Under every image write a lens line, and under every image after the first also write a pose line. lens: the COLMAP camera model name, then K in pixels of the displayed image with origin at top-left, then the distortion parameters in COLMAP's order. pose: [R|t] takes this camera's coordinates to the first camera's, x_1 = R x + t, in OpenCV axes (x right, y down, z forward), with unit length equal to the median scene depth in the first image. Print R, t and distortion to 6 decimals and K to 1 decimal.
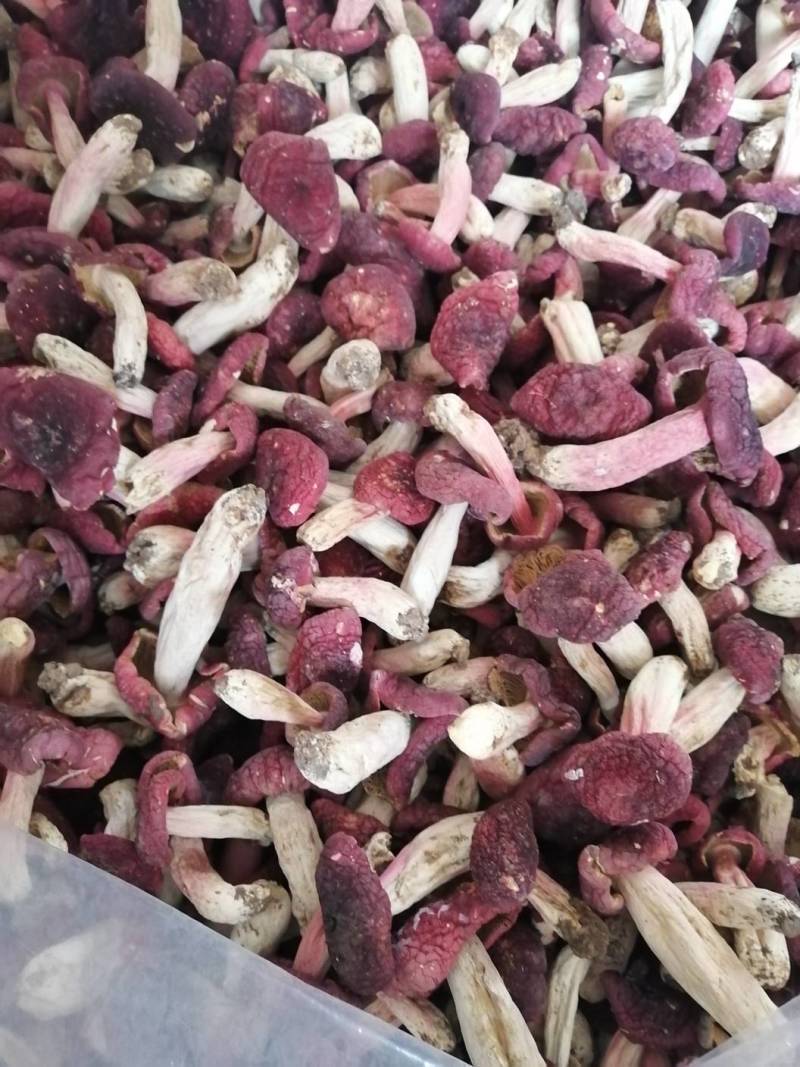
lens RADIAL K [[768.3, 0, 396.8], [0, 768.3, 531.6], [0, 0, 1]] dist [-0.032394, 0.038845]
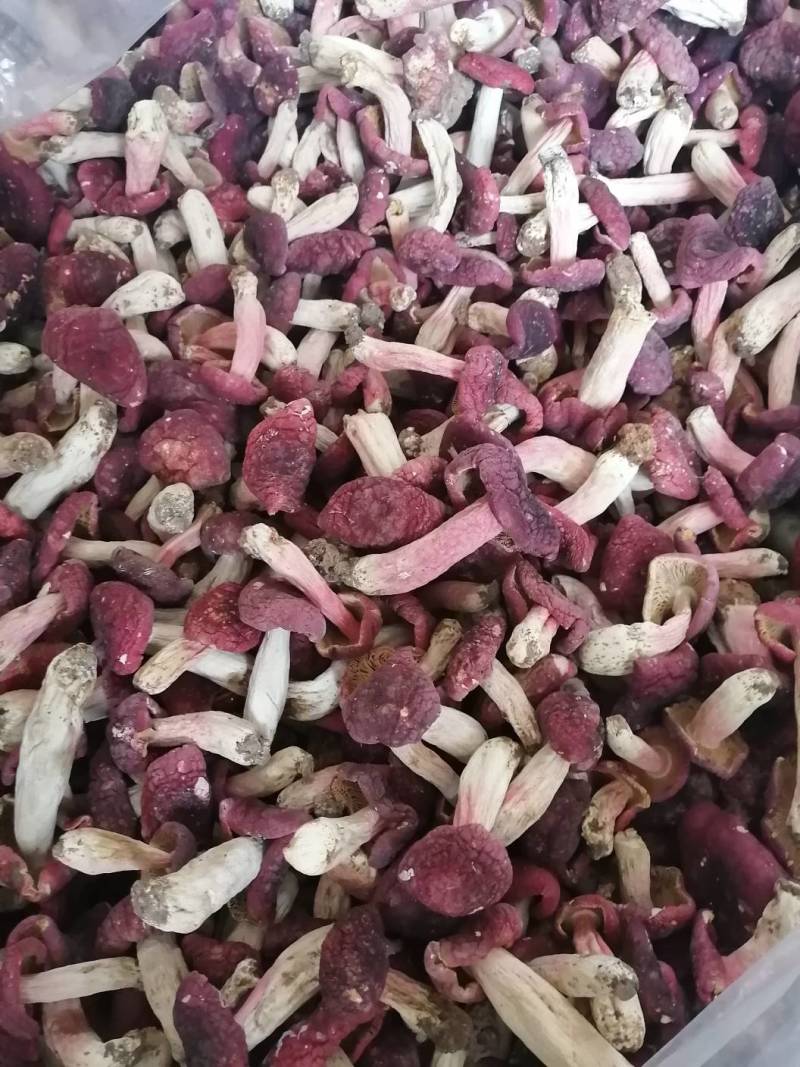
lens RADIAL K [[768.9, 0, 399.0], [0, 768.9, 538.8], [0, 0, 1]] dist [-0.028414, 0.042108]
pose [[0.985444, -0.168851, 0.019716, 0.244094], [0.169734, 0.983735, -0.058782, -0.066056], [-0.009470, 0.061273, 0.998076, -0.064959]]
